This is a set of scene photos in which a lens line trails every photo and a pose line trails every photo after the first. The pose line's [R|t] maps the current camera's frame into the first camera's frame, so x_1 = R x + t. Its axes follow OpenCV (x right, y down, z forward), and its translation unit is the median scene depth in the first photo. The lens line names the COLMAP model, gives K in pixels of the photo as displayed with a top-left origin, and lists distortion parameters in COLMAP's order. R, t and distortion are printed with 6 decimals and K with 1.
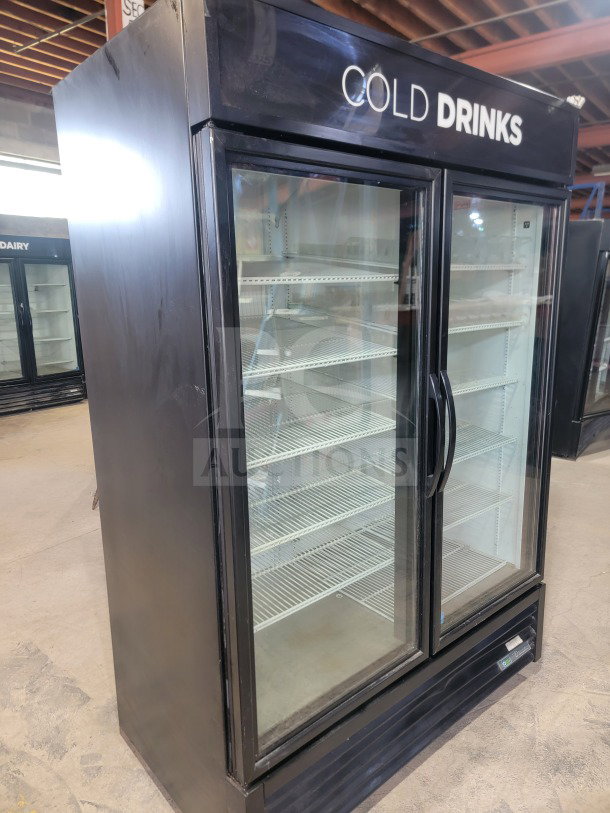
lens RADIAL K [[572.2, 0, 305.3], [0, 572.2, 407.8], [0, 0, 1]] dist [0.019420, -0.019064]
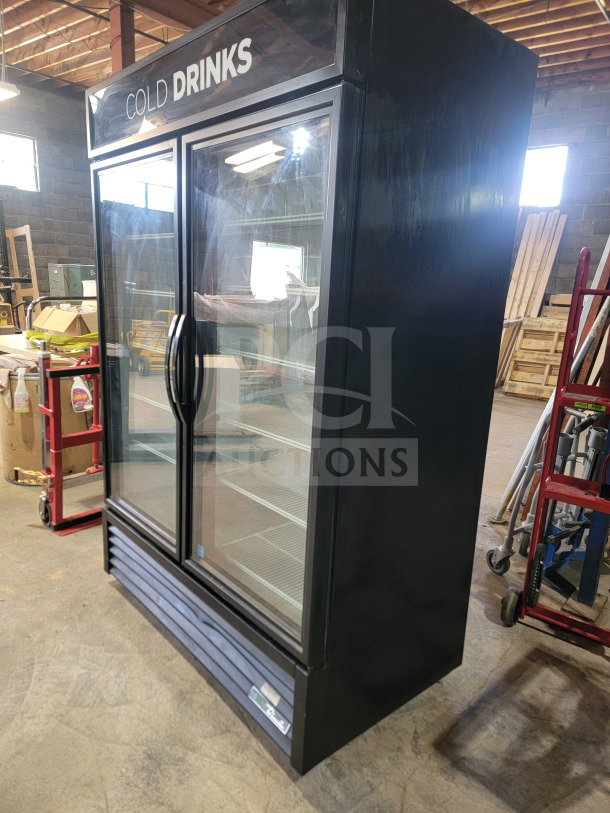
lens RADIAL K [[572.2, 0, 304.9], [0, 572.2, 401.5], [0, 0, 1]] dist [0.019420, -0.019064]
pose [[0.004392, 0.238516, -0.971129, 1.366518], [-0.252144, 0.940024, 0.229736, -0.215295], [0.967680, 0.243856, 0.064269, 1.180207]]
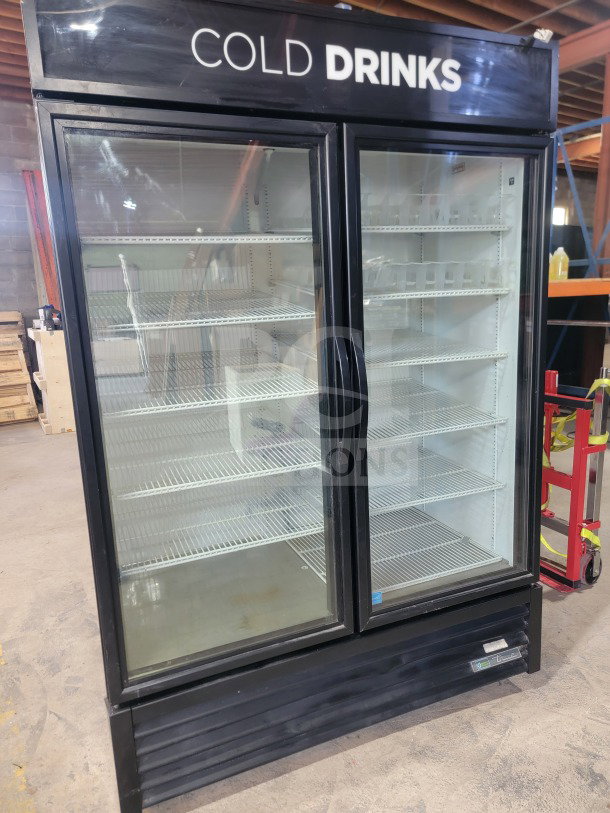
lens RADIAL K [[572.2, 0, 310.0], [0, 572.2, 407.6], [0, 0, 1]] dist [0.019420, -0.019064]
pose [[0.951427, 0.035328, -0.305842, 0.459881], [-0.039497, 0.999192, -0.007452, 0.070599], [0.305332, 0.019170, 0.952053, 0.057084]]
